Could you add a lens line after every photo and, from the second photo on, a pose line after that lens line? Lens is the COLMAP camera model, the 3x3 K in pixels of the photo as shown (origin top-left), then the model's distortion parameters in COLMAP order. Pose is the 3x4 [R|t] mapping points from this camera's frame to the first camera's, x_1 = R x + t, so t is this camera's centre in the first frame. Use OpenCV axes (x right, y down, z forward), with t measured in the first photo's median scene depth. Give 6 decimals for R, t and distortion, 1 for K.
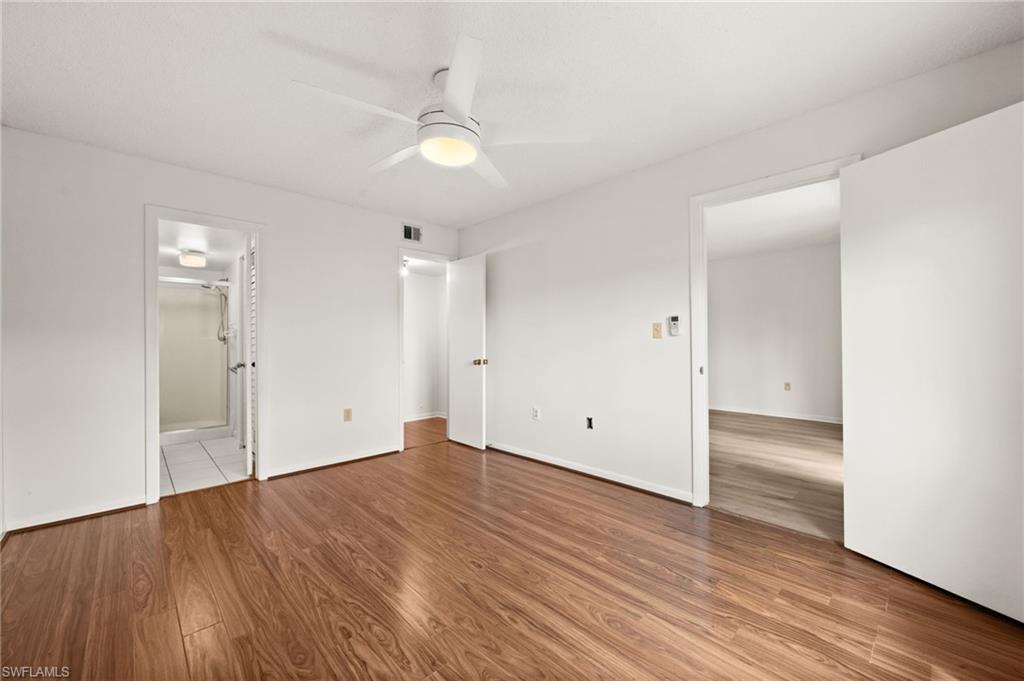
lens RADIAL K [[403.1, 0, 514.0], [0, 403.1, 339.1], [0, 0, 1]] dist [0.000244, 0.000144]
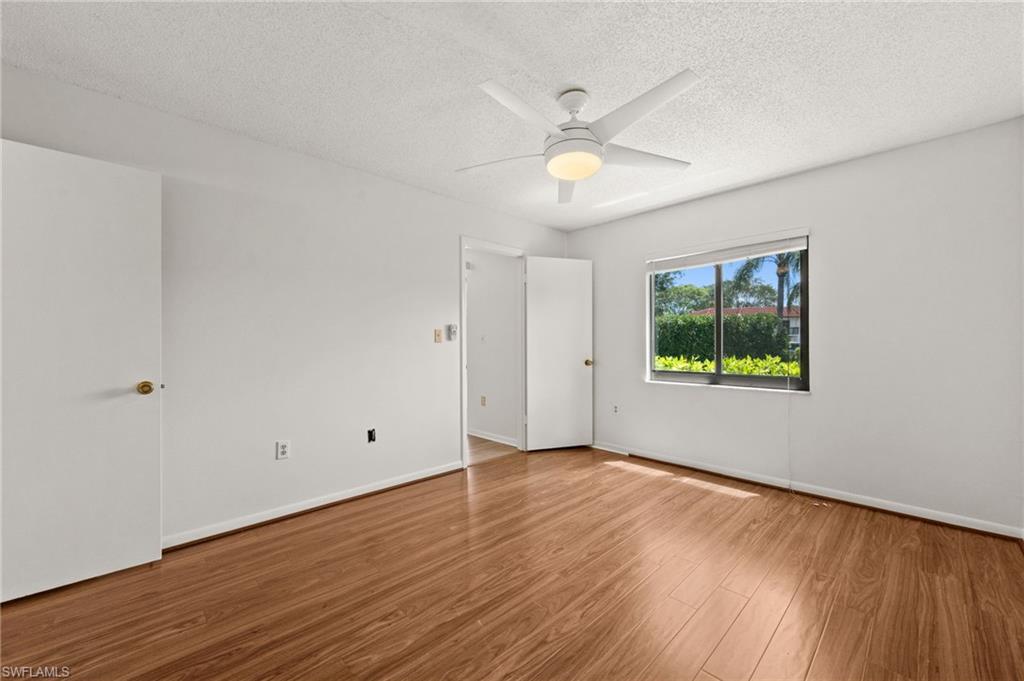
lens RADIAL K [[403.1, 0, 512.0], [0, 403.1, 344.6], [0, 0, 1]] dist [0.000244, 0.000144]
pose [[0.003530, -0.002059, 0.999992, -0.994503], [-0.003945, 0.999990, 0.002073, 0.000536], [-0.999986, -0.003952, 0.003522, 0.944173]]
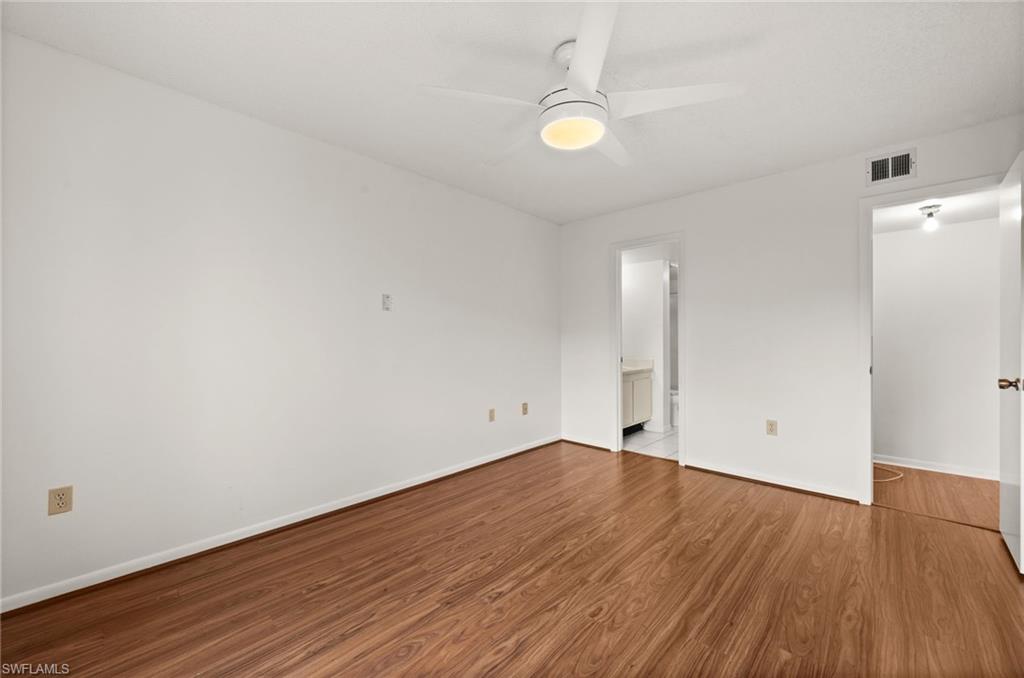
lens RADIAL K [[400.3, 0, 513.6], [0, 400.3, 338.4], [0, 0, 1]] dist [-0.000164, -0.000118]
pose [[0.047908, 0.002385, -0.998849, 0.603669], [0.009087, 0.999955, 0.002823, -0.005666], [0.998810, -0.009212, 0.047884, 0.669246]]
